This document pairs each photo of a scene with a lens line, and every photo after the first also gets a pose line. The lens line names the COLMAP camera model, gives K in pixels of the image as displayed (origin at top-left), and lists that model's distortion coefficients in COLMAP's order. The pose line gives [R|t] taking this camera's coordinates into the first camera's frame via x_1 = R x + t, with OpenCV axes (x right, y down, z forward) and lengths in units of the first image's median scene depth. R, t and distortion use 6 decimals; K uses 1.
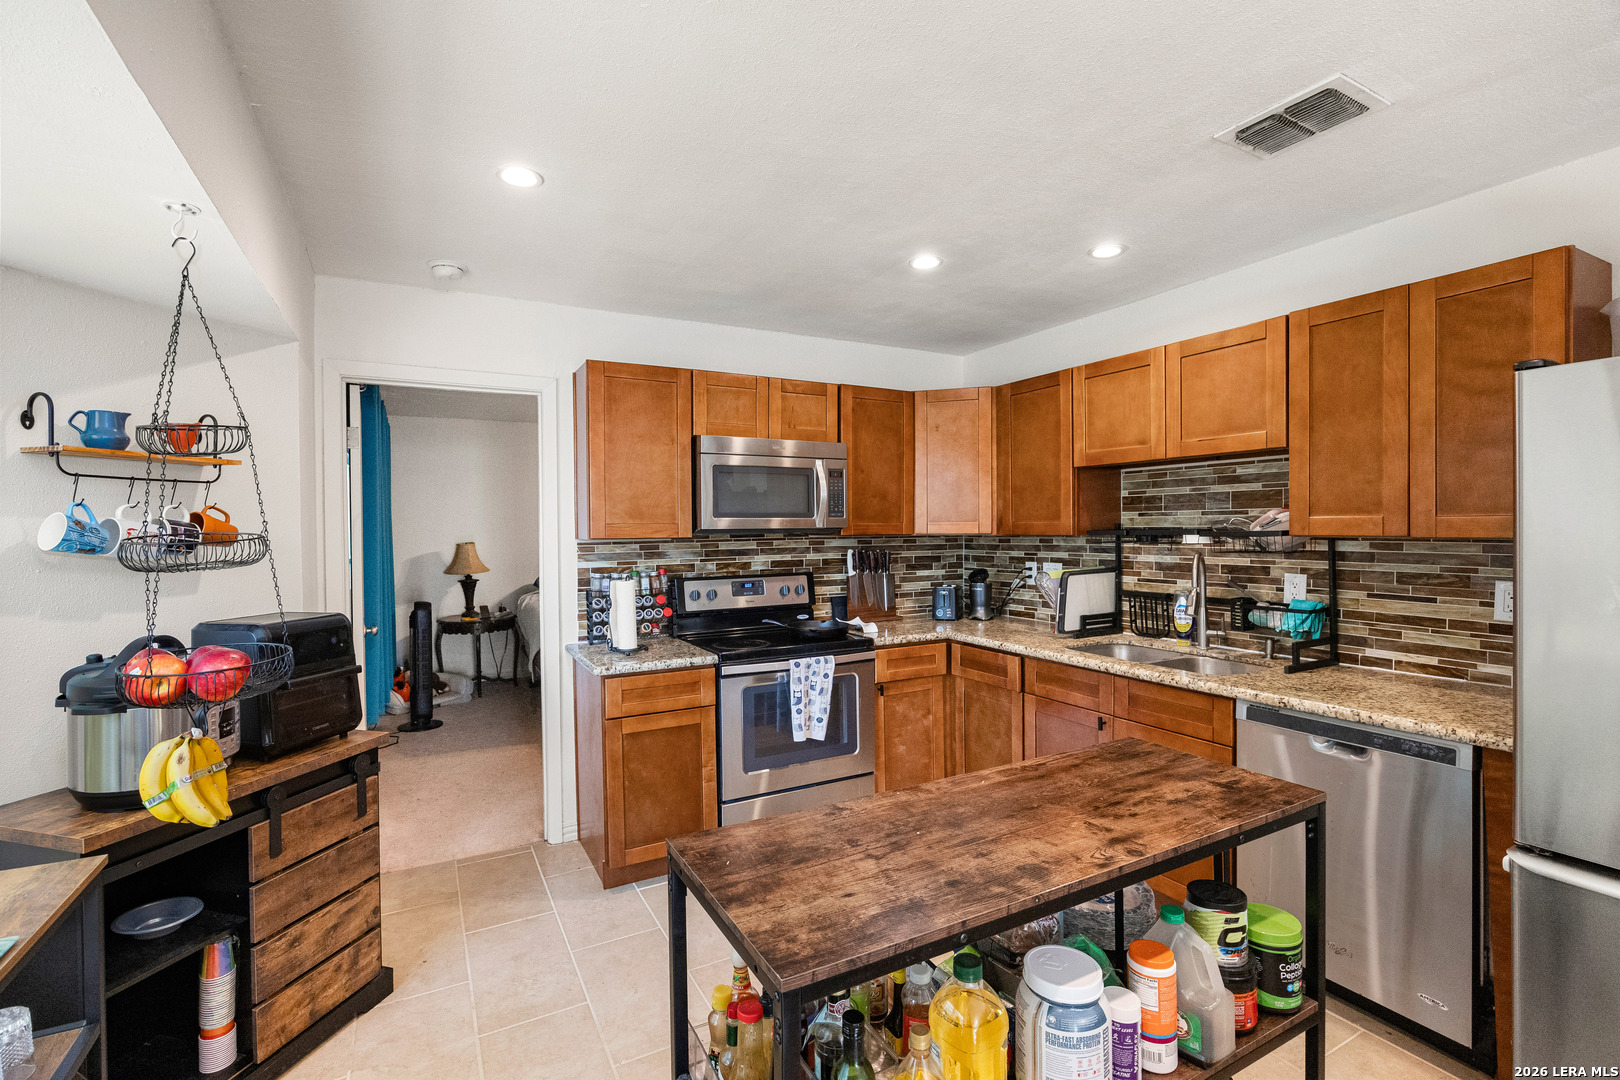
lens RADIAL K [[731.5, 0, 802.9], [0, 731.5, 537.7], [0, 0, 1]] dist [-0.008704, -0.001246]
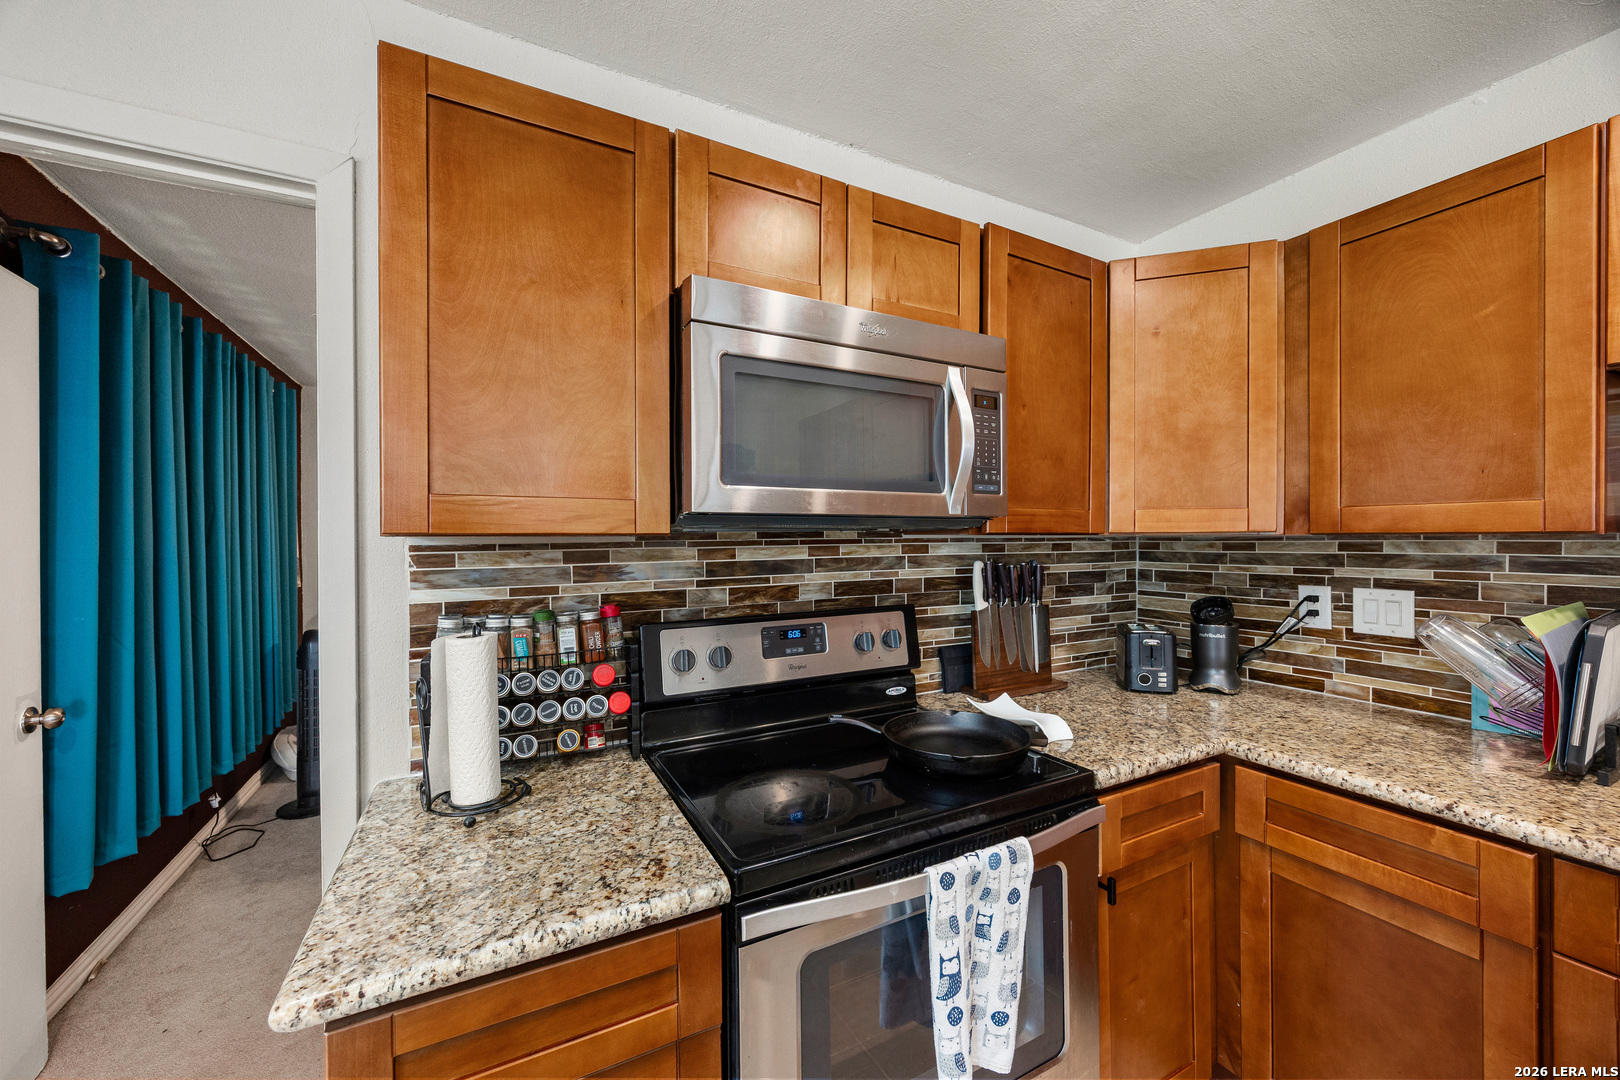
lens RADIAL K [[617.8, 0, 802.0], [0, 617.8, 539.7], [0, 0, 1]] dist [-0.003823, 0.000831]
pose [[0.999957, 0.003994, -0.008421, -0.078514], [-0.004080, 0.999939, -0.010250, 0.006731], [0.008380, 0.010284, 0.999912, 0.689416]]
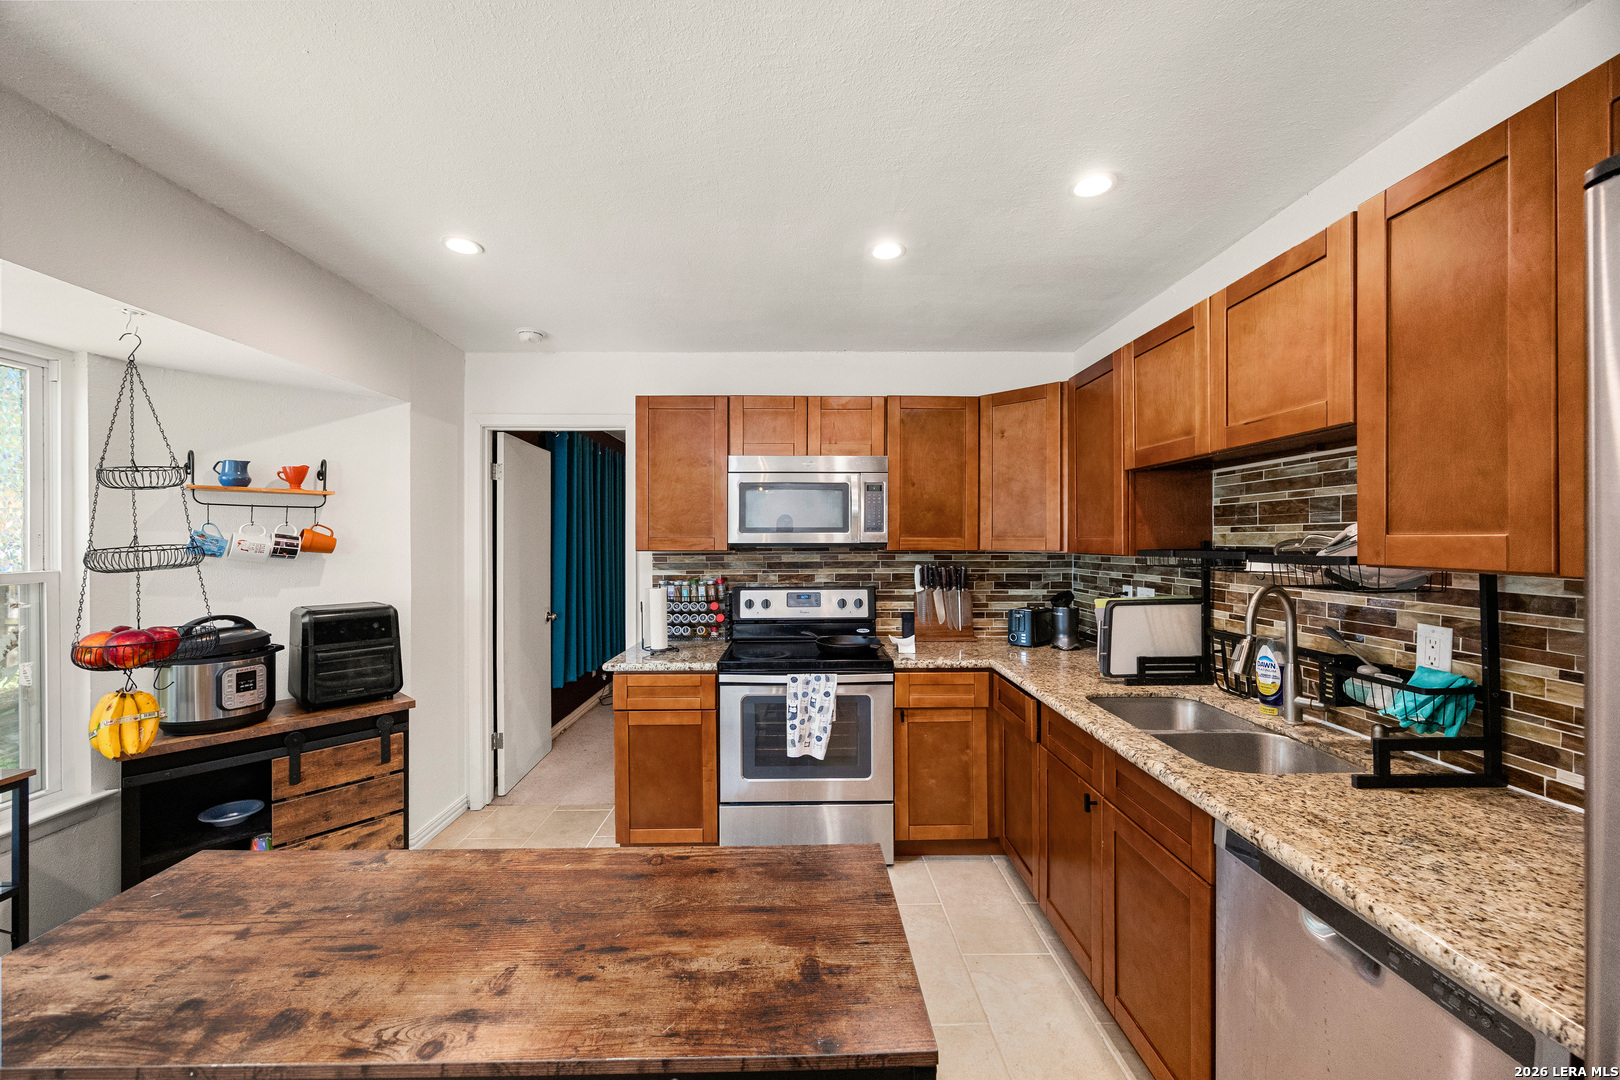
lens RADIAL K [[617.8, 0, 802.8], [0, 617.8, 540.8], [0, 0, 1]] dist [-0.003823, 0.000831]
pose [[0.888143, 0.008721, -0.459485, 0.389244], [-0.013219, 0.999891, -0.006572, -0.010946], [0.459378, 0.011911, 0.888161, 0.252563]]
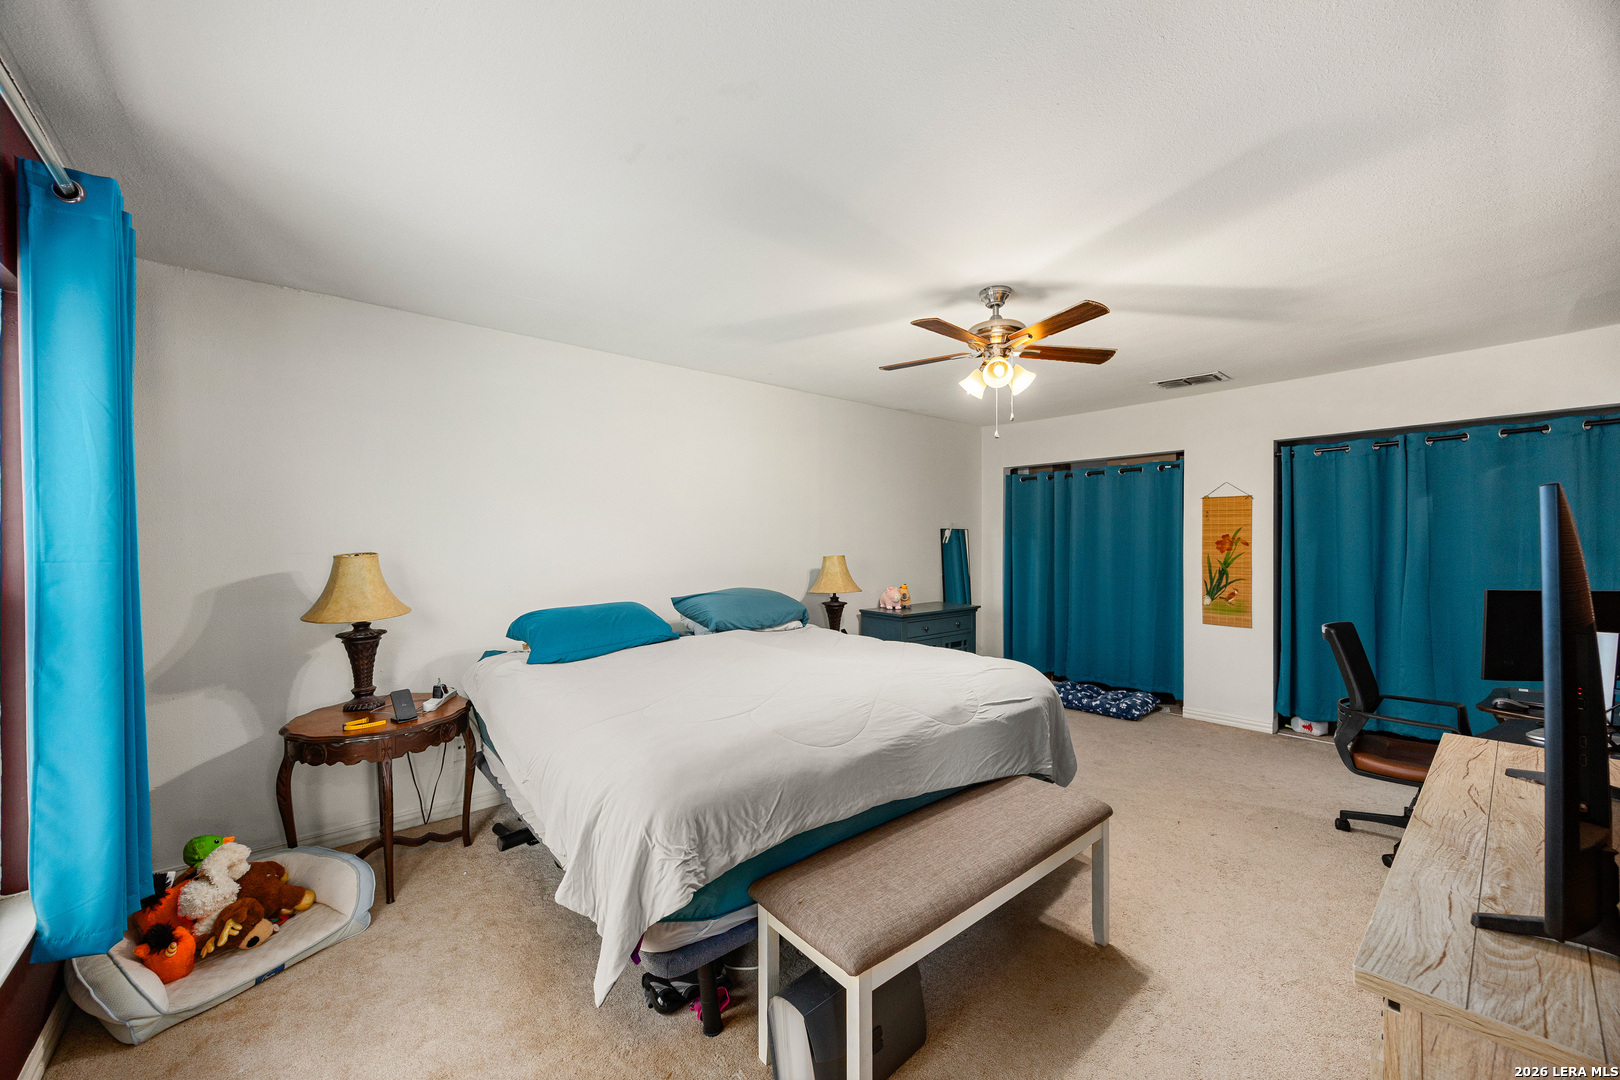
lens RADIAL K [[617.8, 0, 810.0], [0, 617.8, 546.2], [0, 0, 1]] dist [-0.003823, 0.000831]
pose [[0.980473, 0.001389, 0.196648, -0.542615], [0.001256, 0.999910, -0.013326, 0.017859], [-0.196648, 0.013313, 0.980384, 1.186013]]
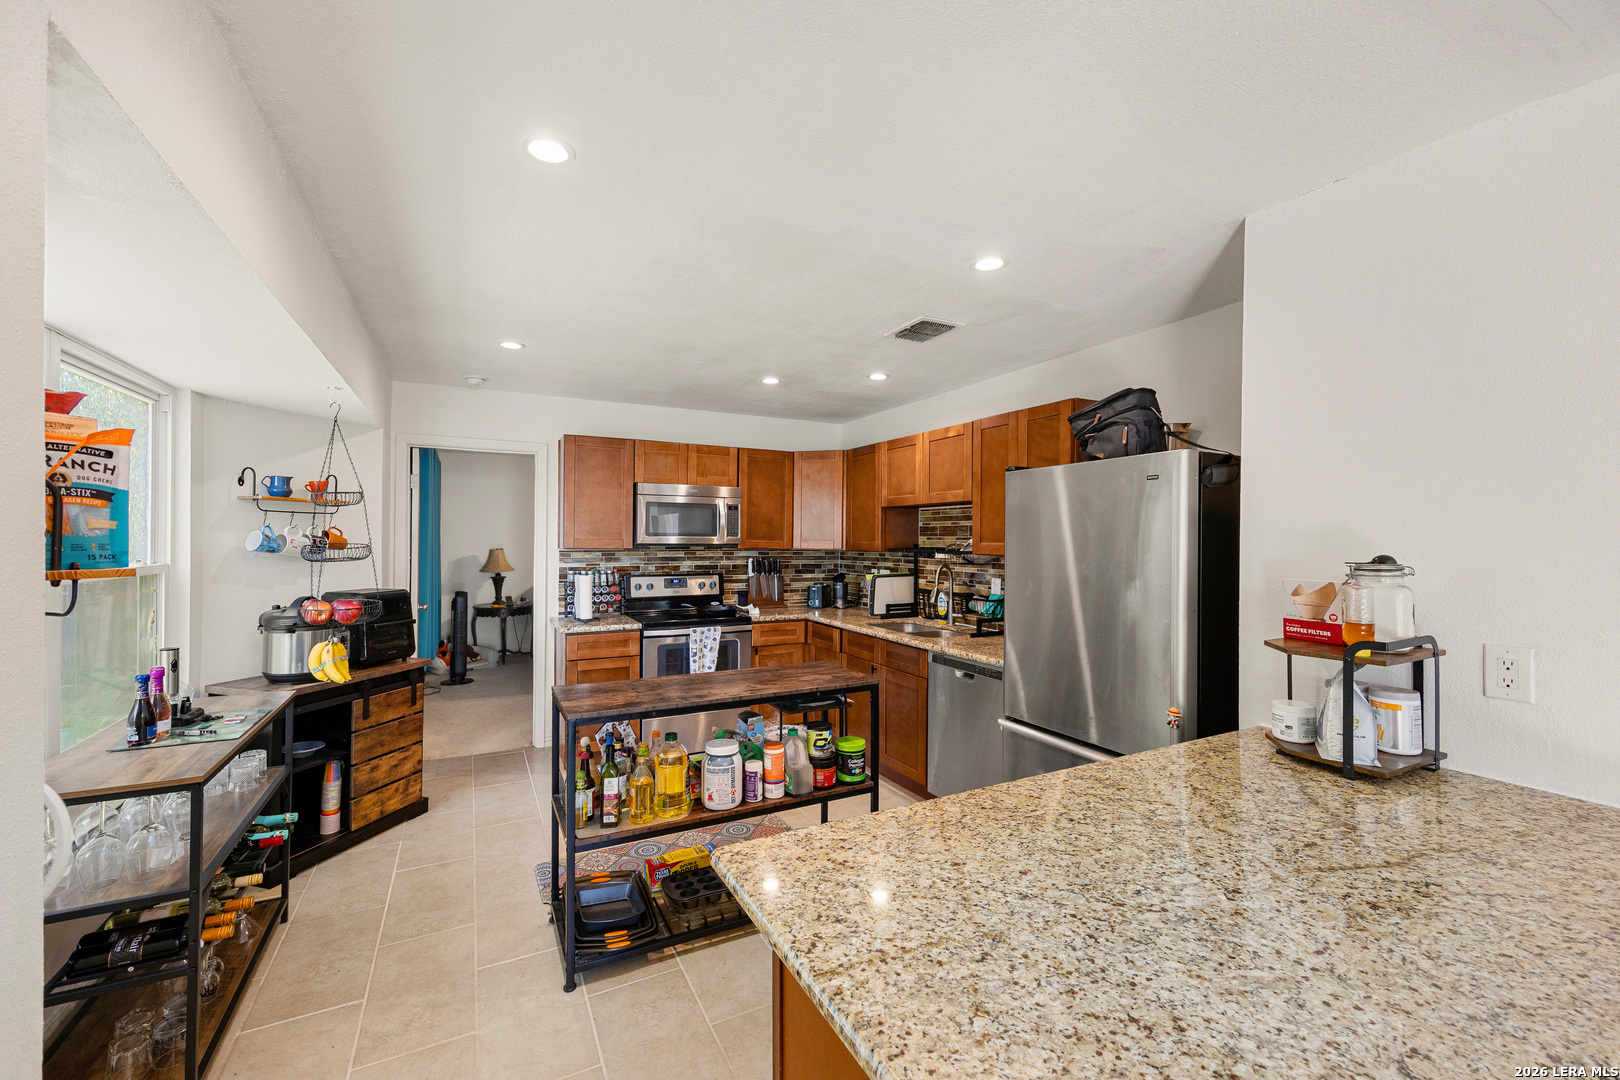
lens RADIAL K [[662.5, 0, 805.0], [0, 662.5, 539.2], [0, 0, 1]] dist [0.012462, -0.000154]
pose [[0.999702, 0.017255, -0.017269, 0.248647], [-0.017487, 0.999757, -0.013418, -0.008076], [0.017033, 0.013716, 0.999761, -0.412085]]
